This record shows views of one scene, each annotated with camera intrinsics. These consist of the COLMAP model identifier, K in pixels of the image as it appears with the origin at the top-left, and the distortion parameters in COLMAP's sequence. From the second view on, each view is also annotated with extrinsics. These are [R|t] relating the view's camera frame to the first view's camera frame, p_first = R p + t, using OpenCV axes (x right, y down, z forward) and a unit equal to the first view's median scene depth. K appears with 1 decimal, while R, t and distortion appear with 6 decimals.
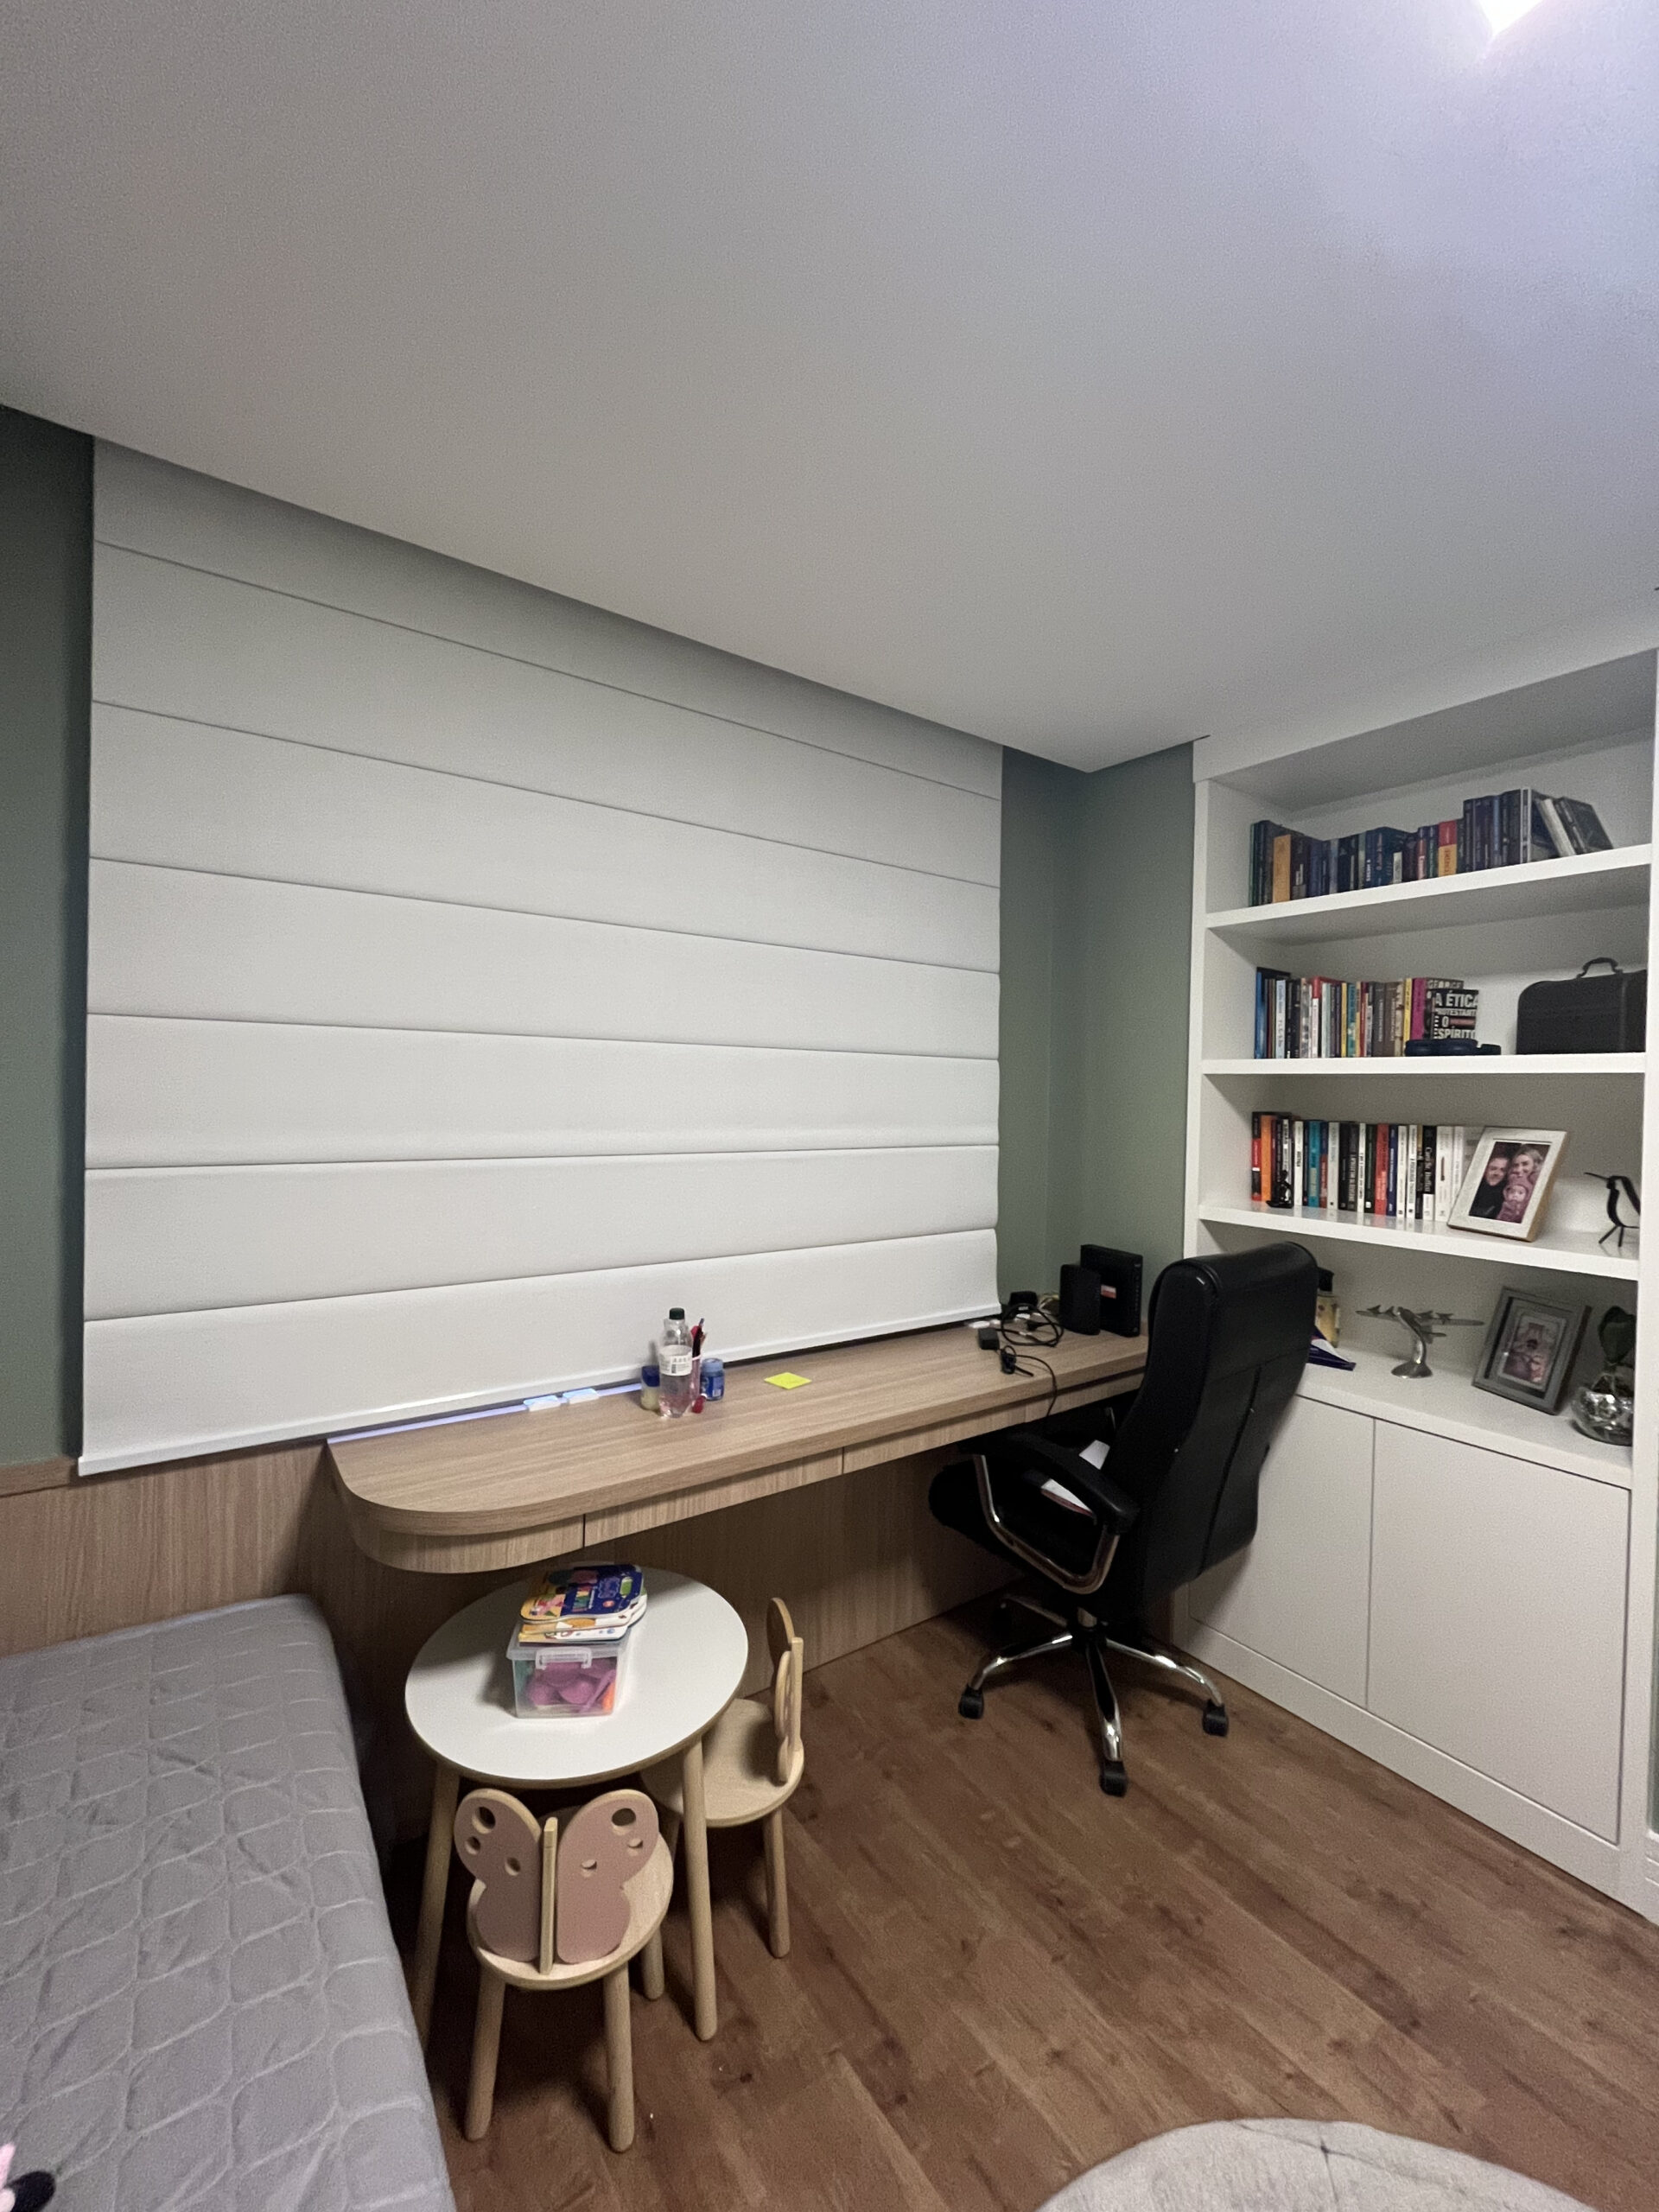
lens RADIAL K [[891.3, 0, 829.5], [0, 891.3, 1106.0], [0, 0, 1]] dist [-0.006467, 0.000612]
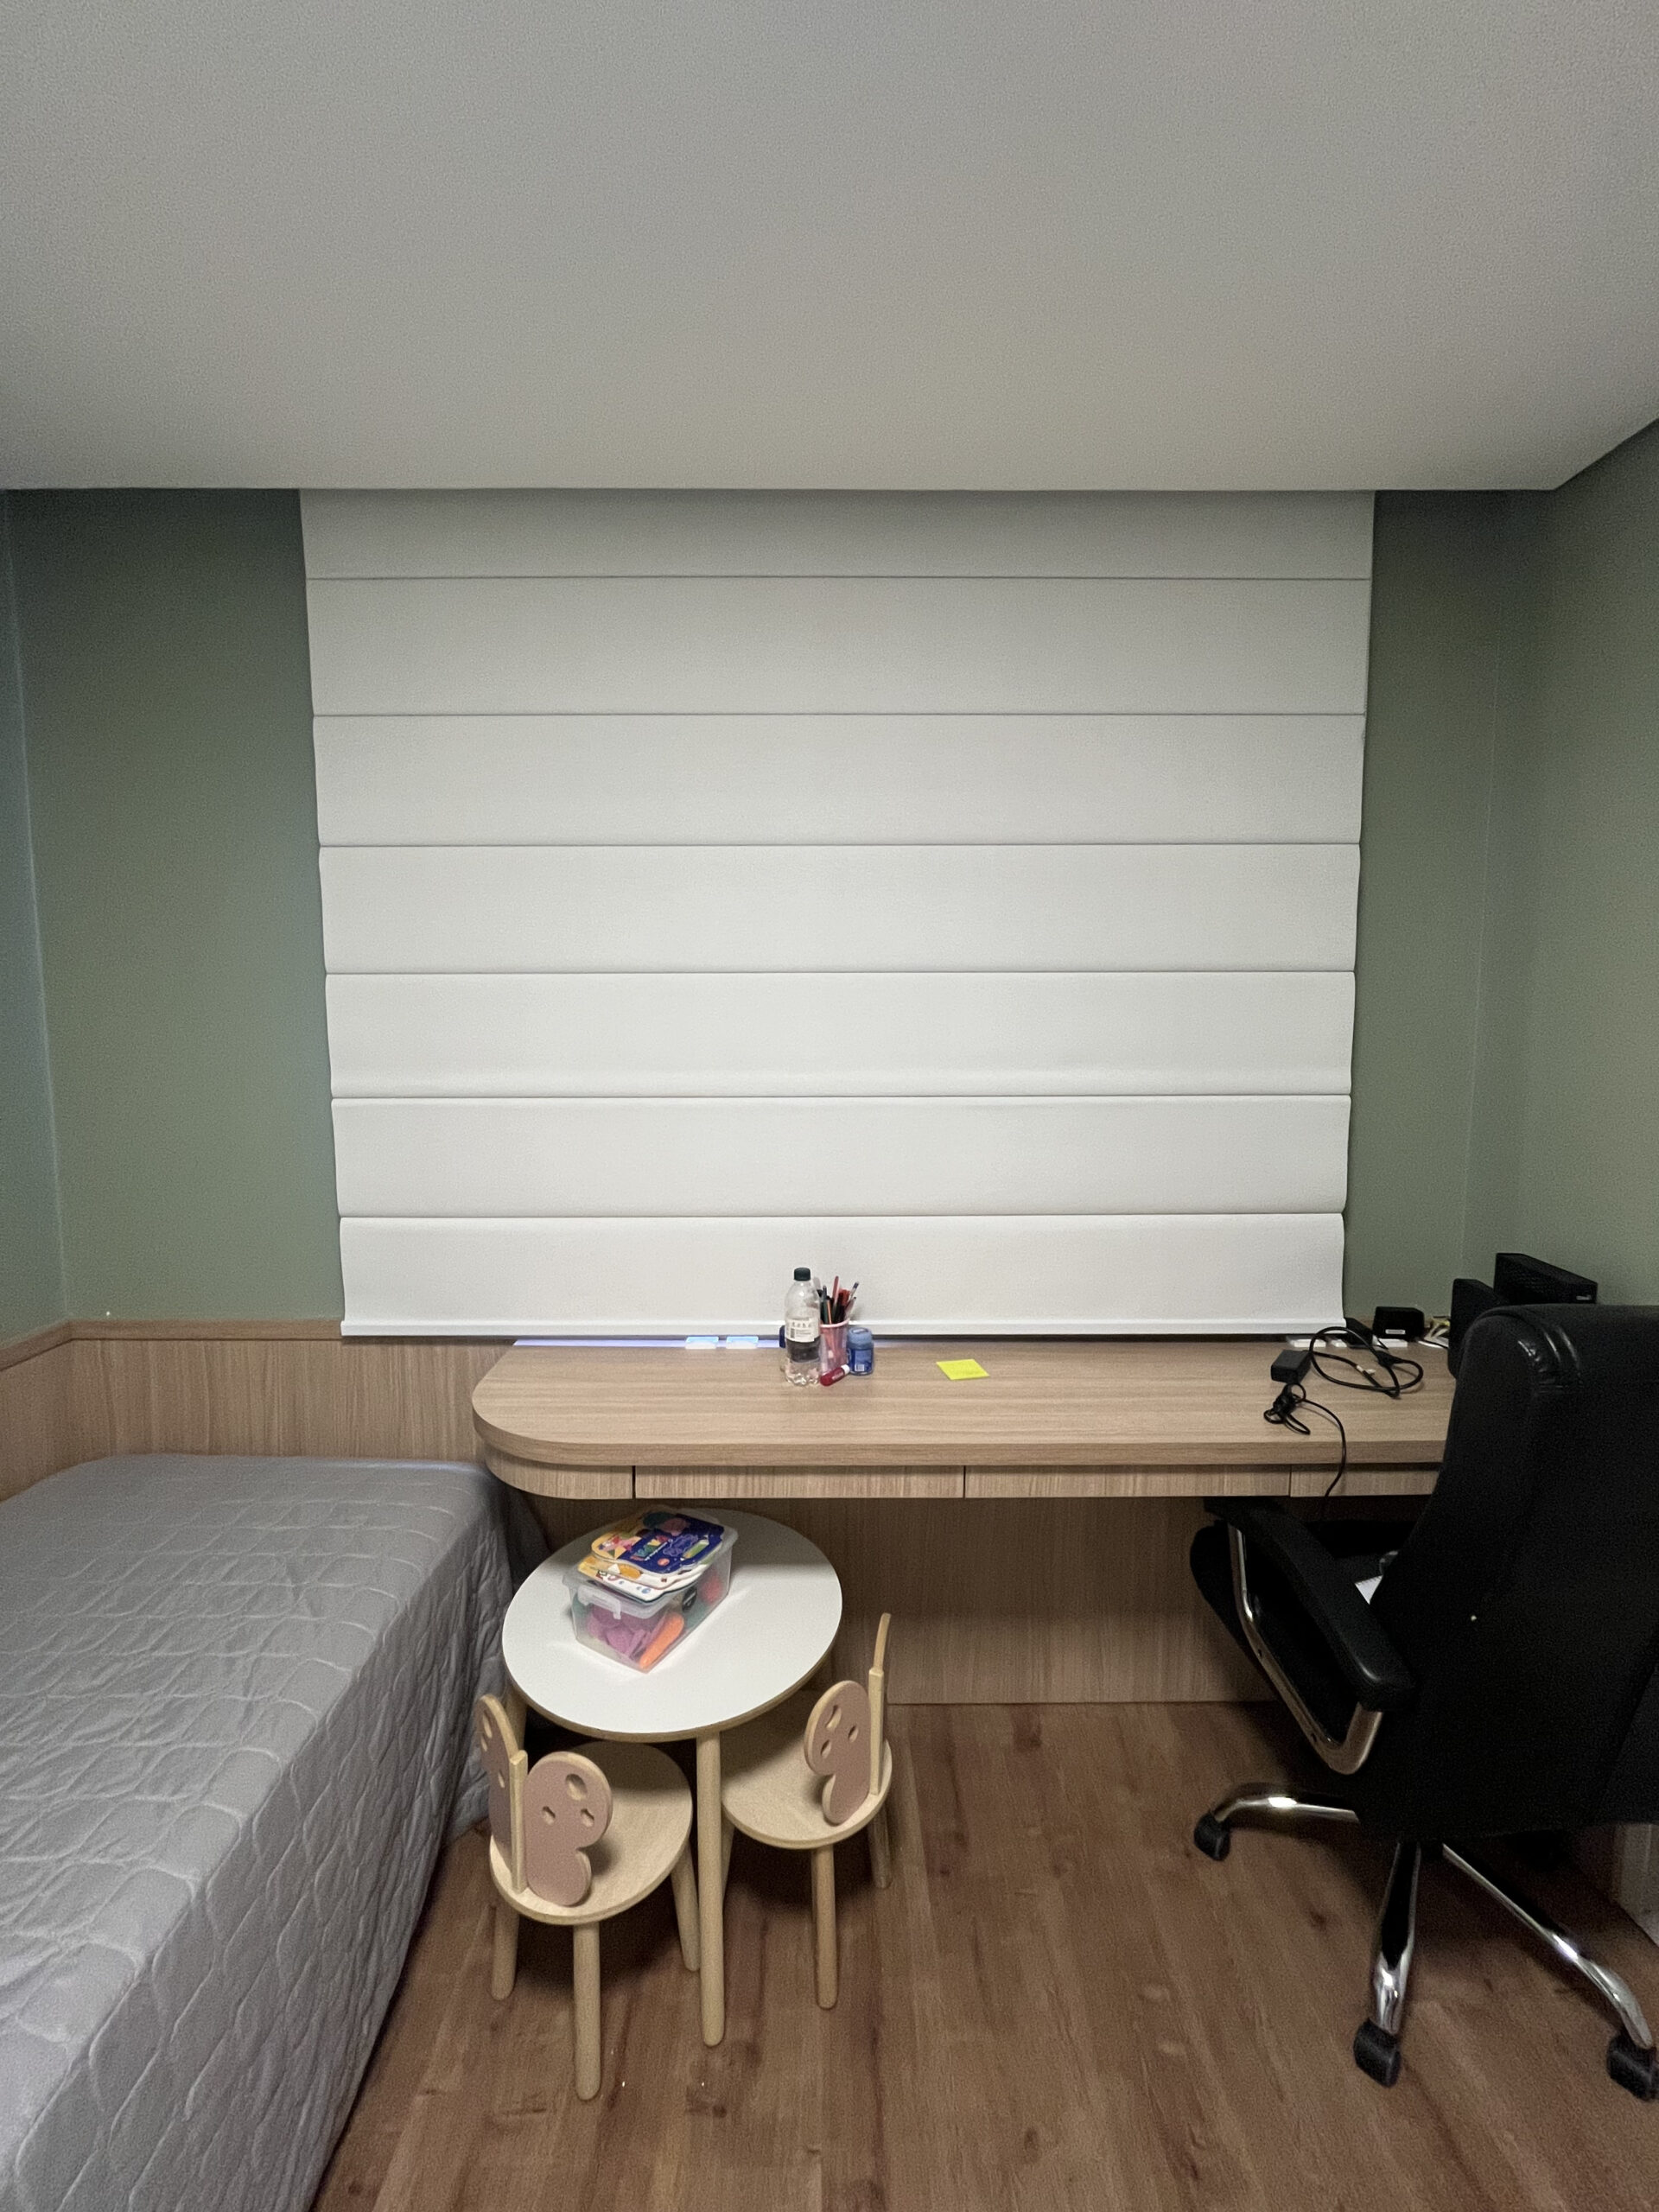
lens RADIAL K [[891.3, 0, 829.5], [0, 891.3, 1106.0], [0, 0, 1]] dist [-0.006467, 0.000612]
pose [[0.819935, 0.033533, -0.571474, 0.355832], [0.009028, 0.997401, 0.071478, -0.001552], [0.572386, -0.063766, 0.817501, 0.281373]]
